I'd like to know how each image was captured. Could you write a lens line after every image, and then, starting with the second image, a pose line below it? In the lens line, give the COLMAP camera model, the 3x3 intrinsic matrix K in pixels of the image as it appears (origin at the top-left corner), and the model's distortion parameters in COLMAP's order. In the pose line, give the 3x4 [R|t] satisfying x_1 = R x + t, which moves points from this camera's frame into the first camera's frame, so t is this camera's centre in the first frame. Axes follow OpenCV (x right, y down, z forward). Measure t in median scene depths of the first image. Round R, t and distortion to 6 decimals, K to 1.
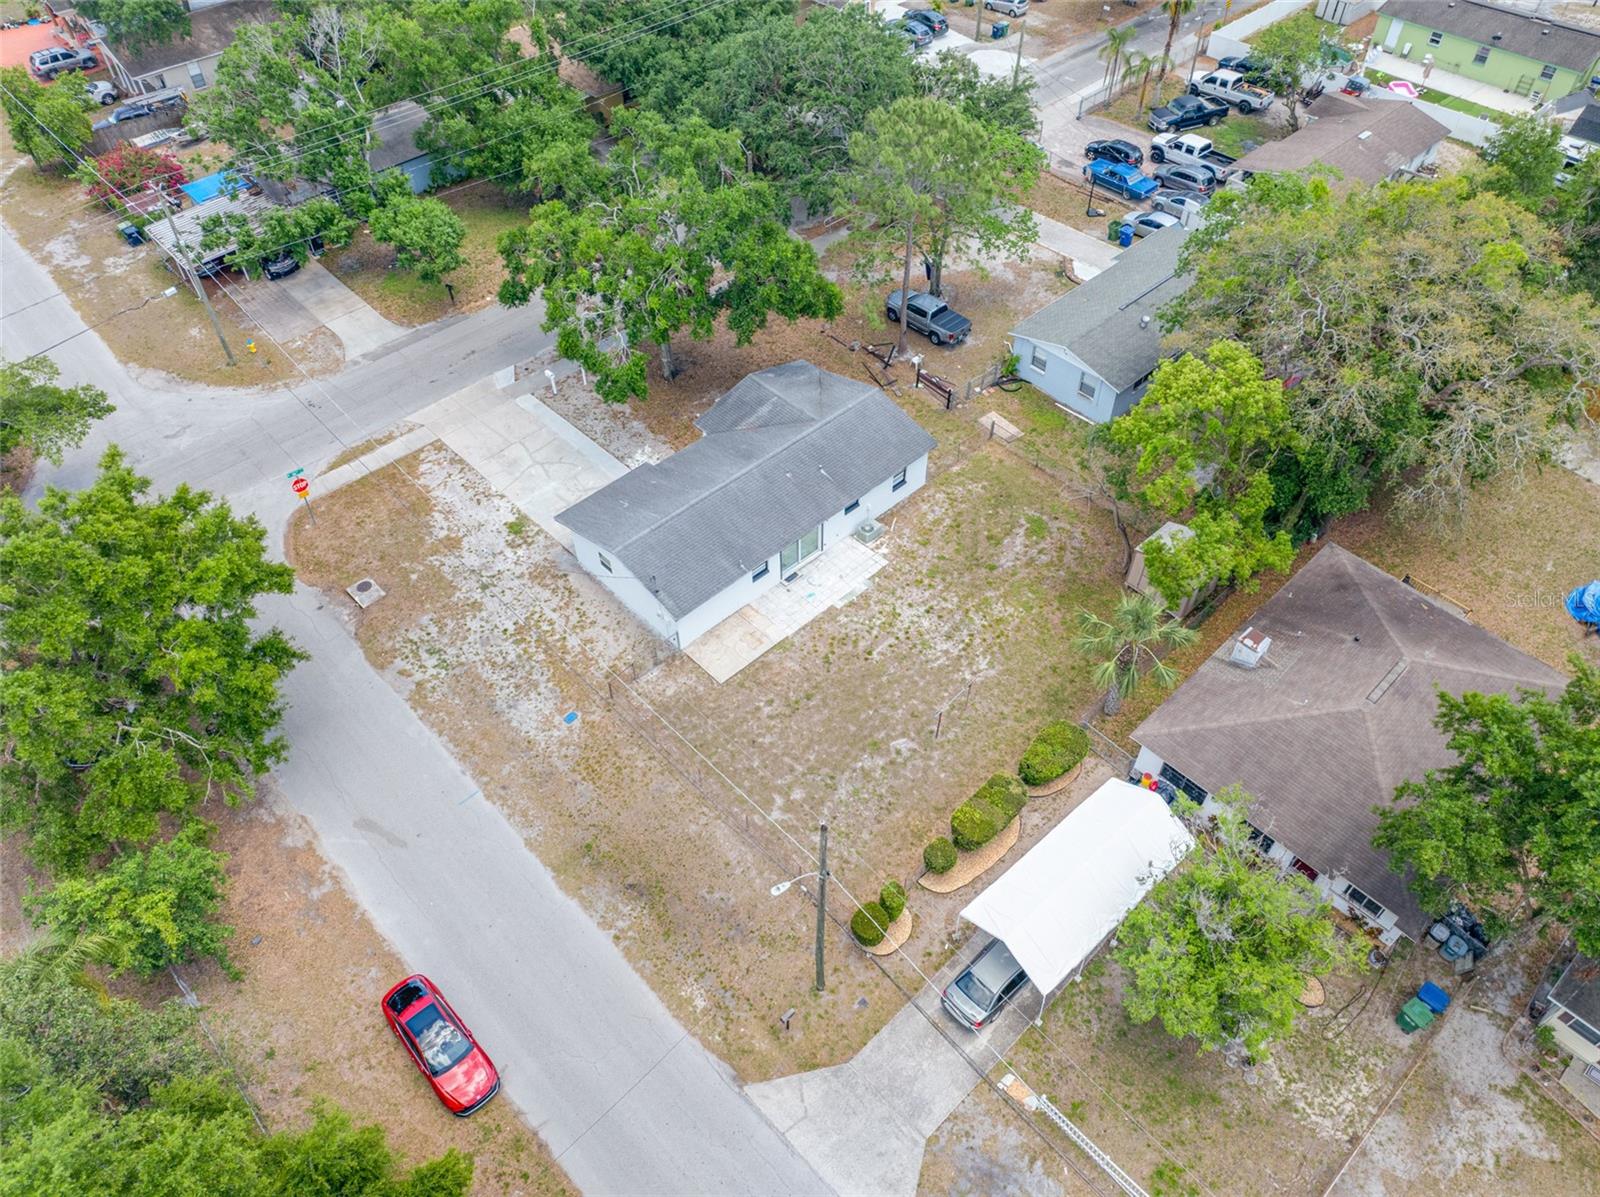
lens RADIAL K [[1121.4, 0, 805.9], [0, 1121.4, 597.1], [0, 0, 1]] dist [-0.042002, 0.009128]
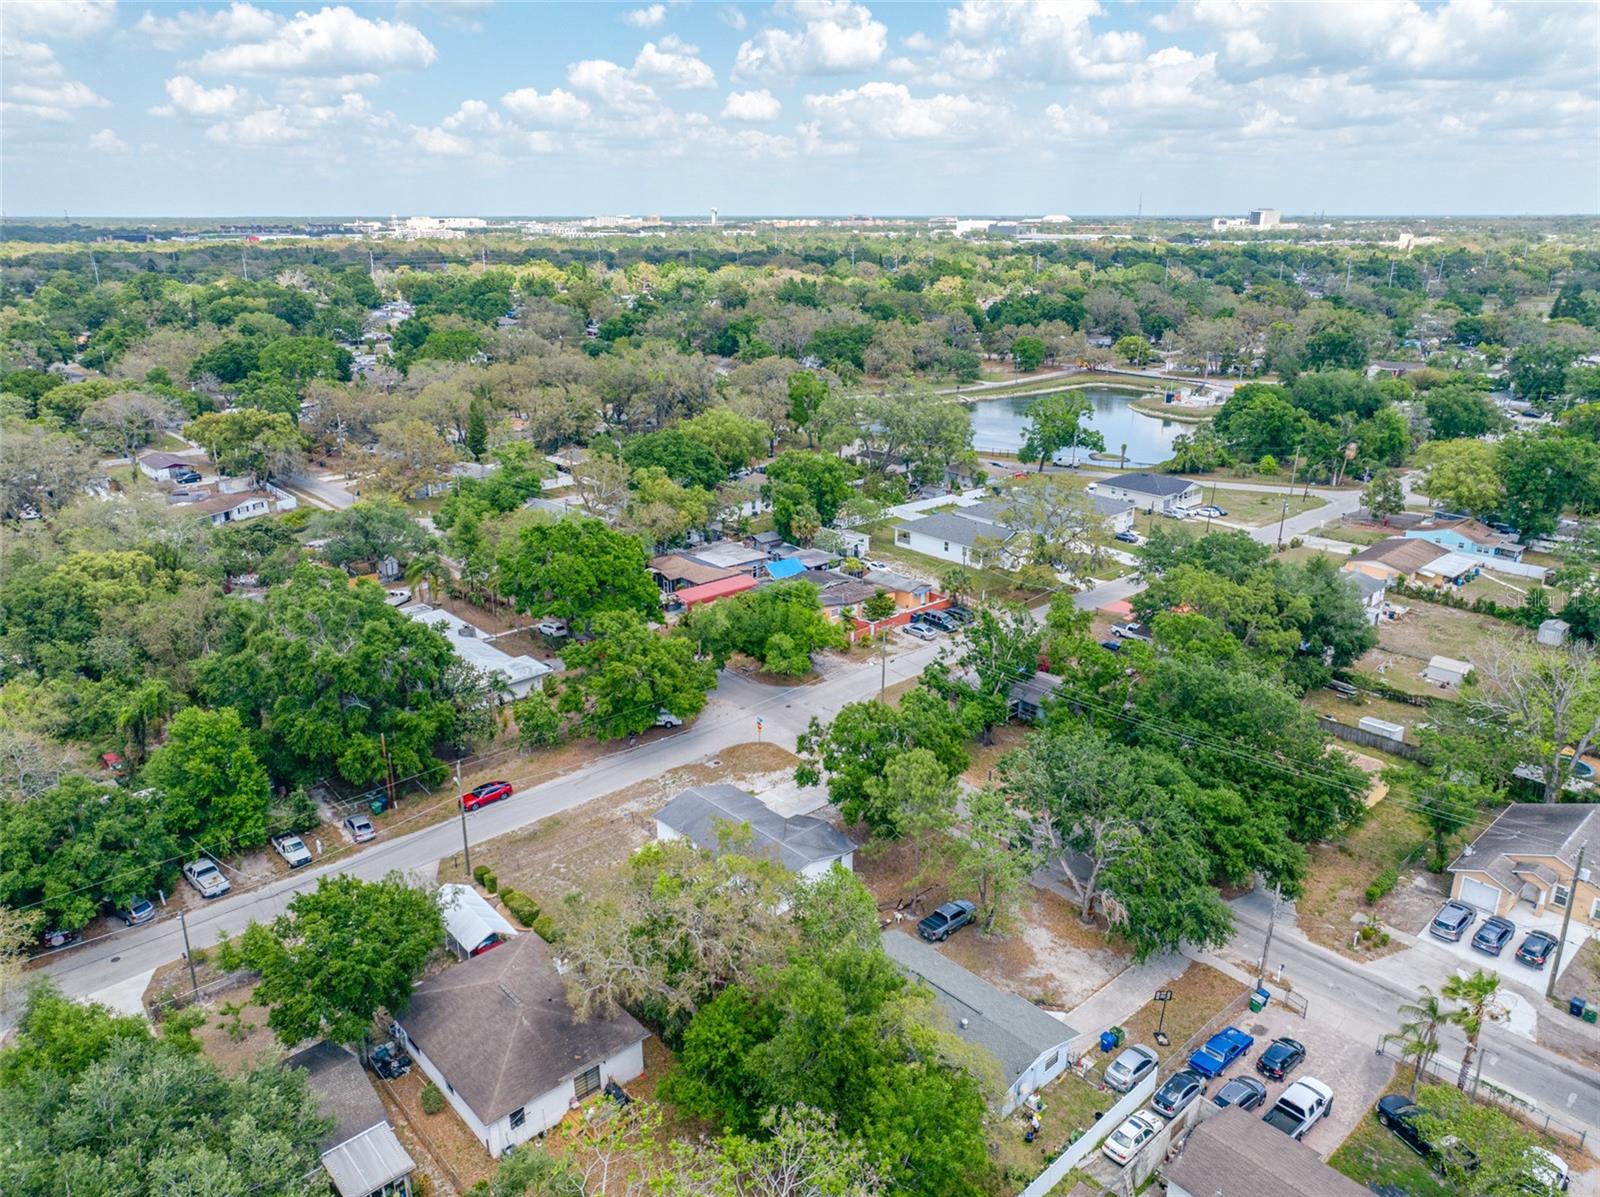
lens RADIAL K [[1095.5, 0, 805.5], [0, 1095.5, 645.5], [0, 0, 1]] dist [-0.002215, -0.000146]
pose [[-0.013213, 0.370038, -0.928923, 1.471556], [-0.740841, 0.620304, 0.257636, -0.809785], [0.671550, 0.691589, 0.265943, 0.366128]]
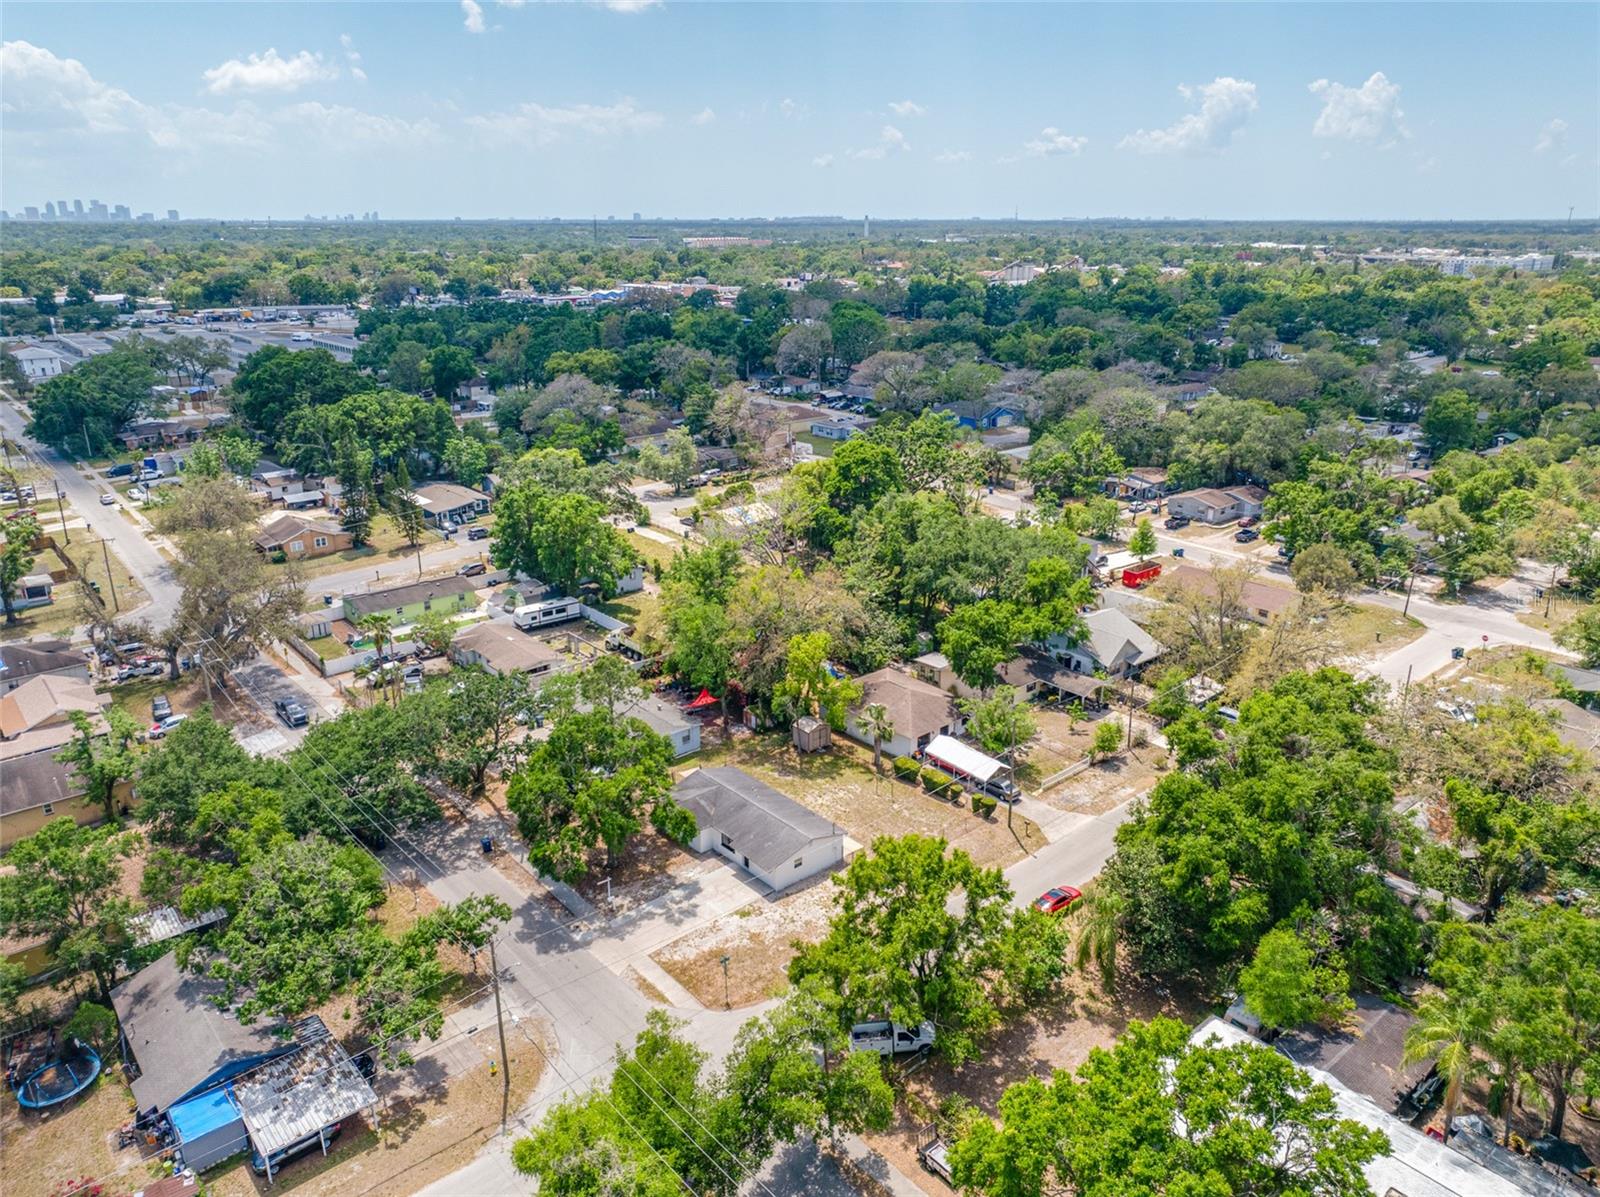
lens RADIAL K [[1107.5, 0, 815.2], [0, 1107.5, 624.9], [0, 0, 1]] dist [-0.009515, 0.024145]
pose [[0.037111, -0.340959, 0.939346, -1.669696], [0.740152, 0.640939, 0.203403, -0.600775], [-0.671415, 0.687710, 0.276147, 0.180770]]
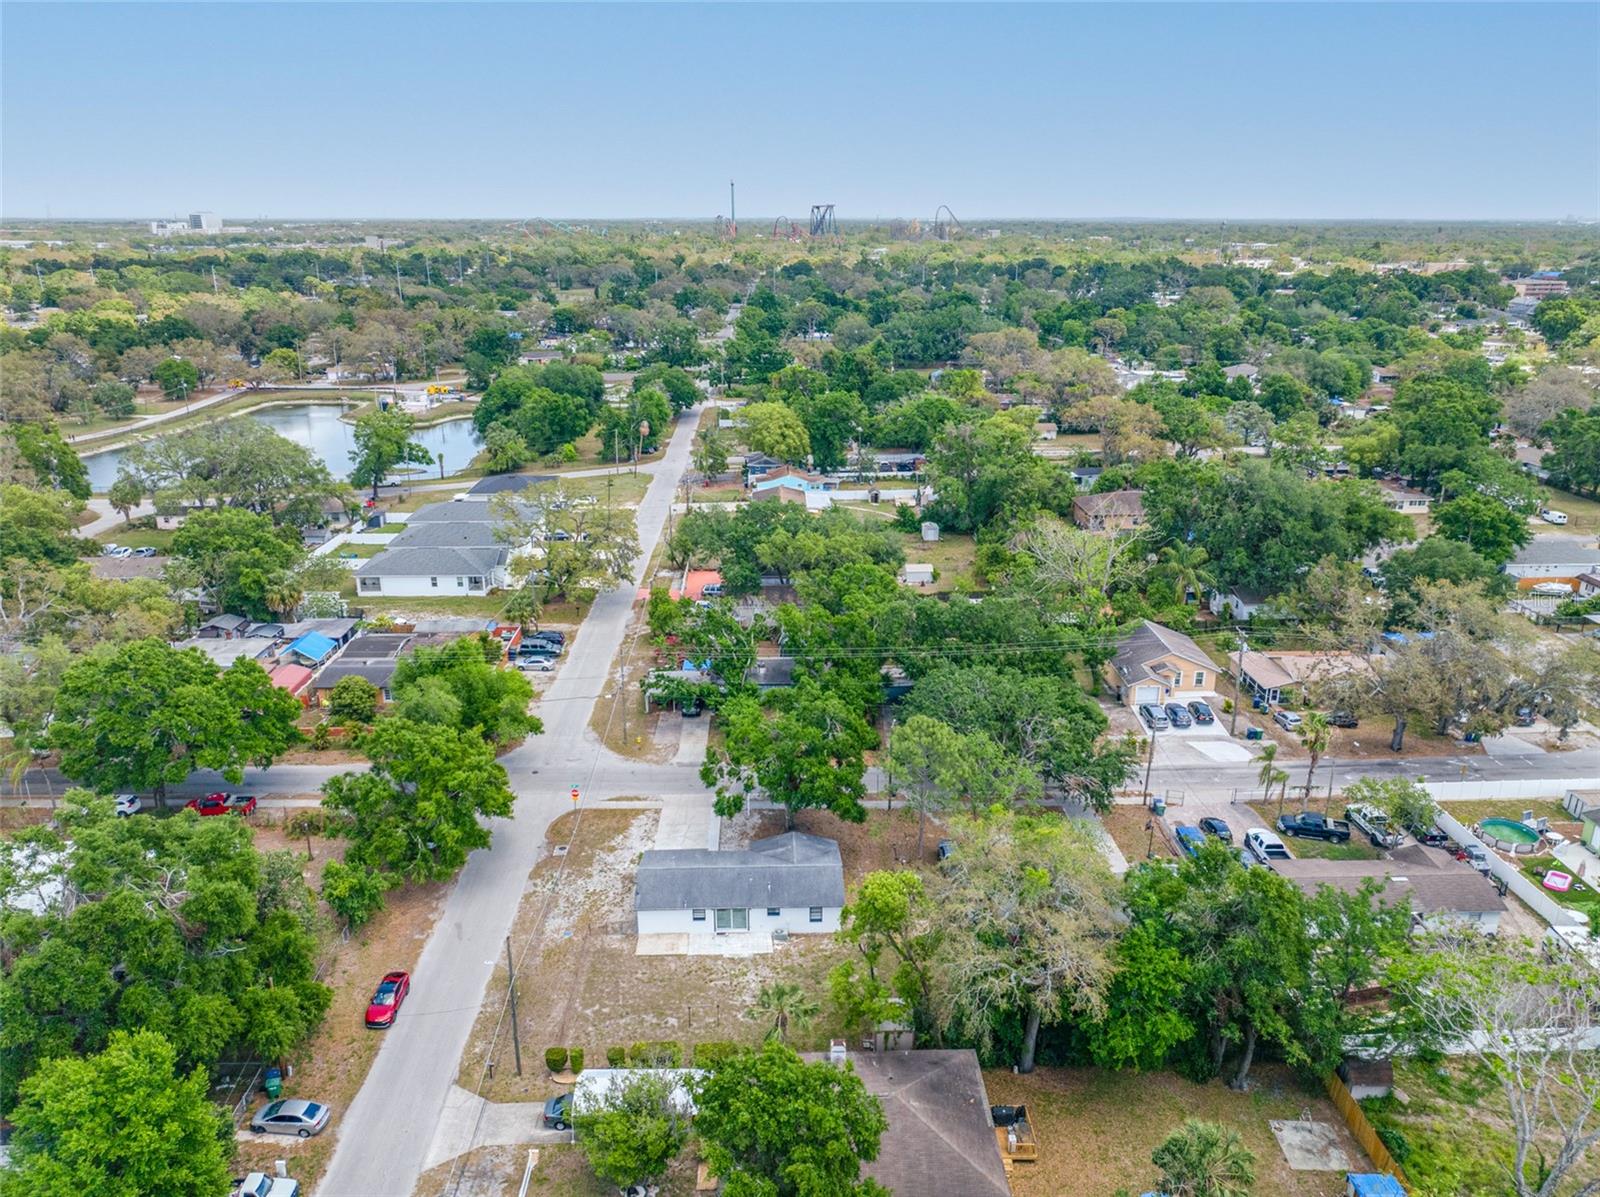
lens RADIAL K [[1128.1, 0, 802.9], [0, 1128.1, 598.5], [0, 0, 1]] dist [-0.005572, -0.000706]
pose [[0.746477, 0.217666, -0.628804, 0.999668], [-0.496593, 0.811230, -0.308710, 0.034294], [0.442908, 0.542704, 0.713655, -0.417786]]
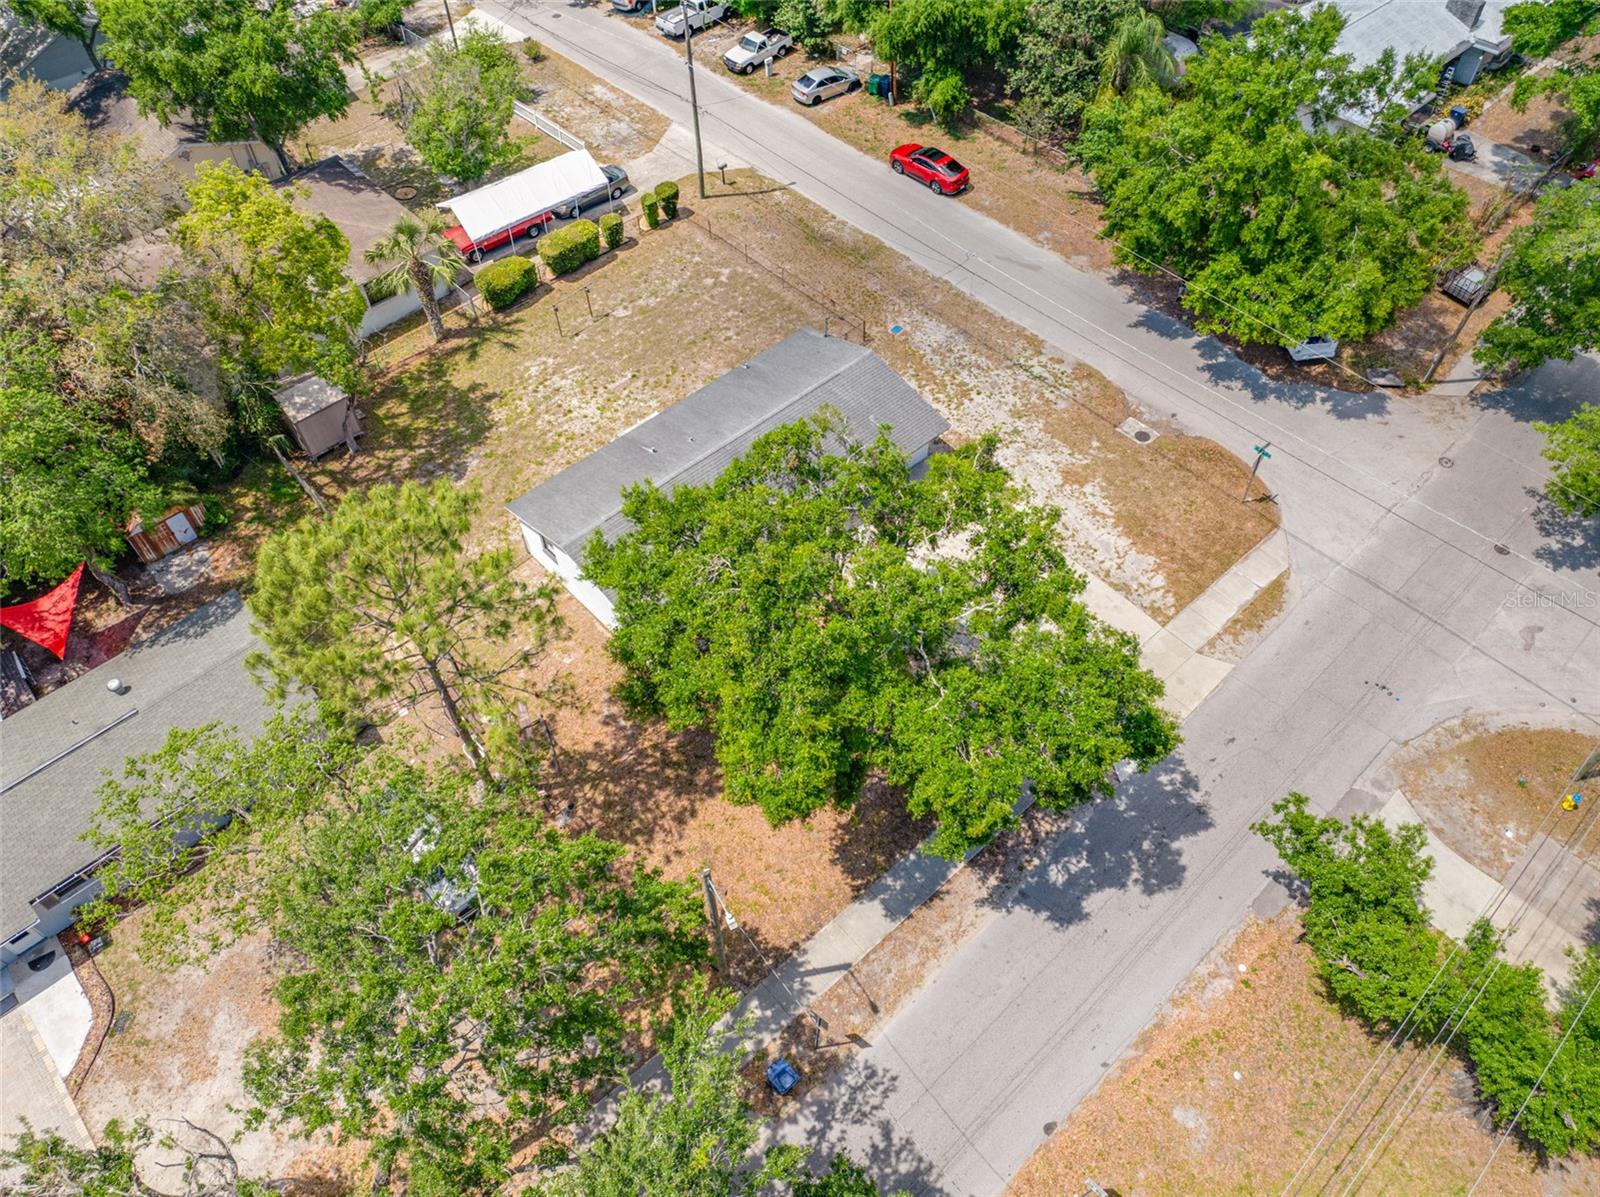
lens RADIAL K [[1130.4, 0, 804.8], [0, 1130.4, 591.8], [0, 0, 1]] dist [-0.036763, -0.000607]
pose [[-0.999861, 0.004065, 0.016161, -0.114006], [0.015357, -0.151760, 0.988298, -0.962543], [0.006470, 0.988409, 0.151676, 0.947285]]
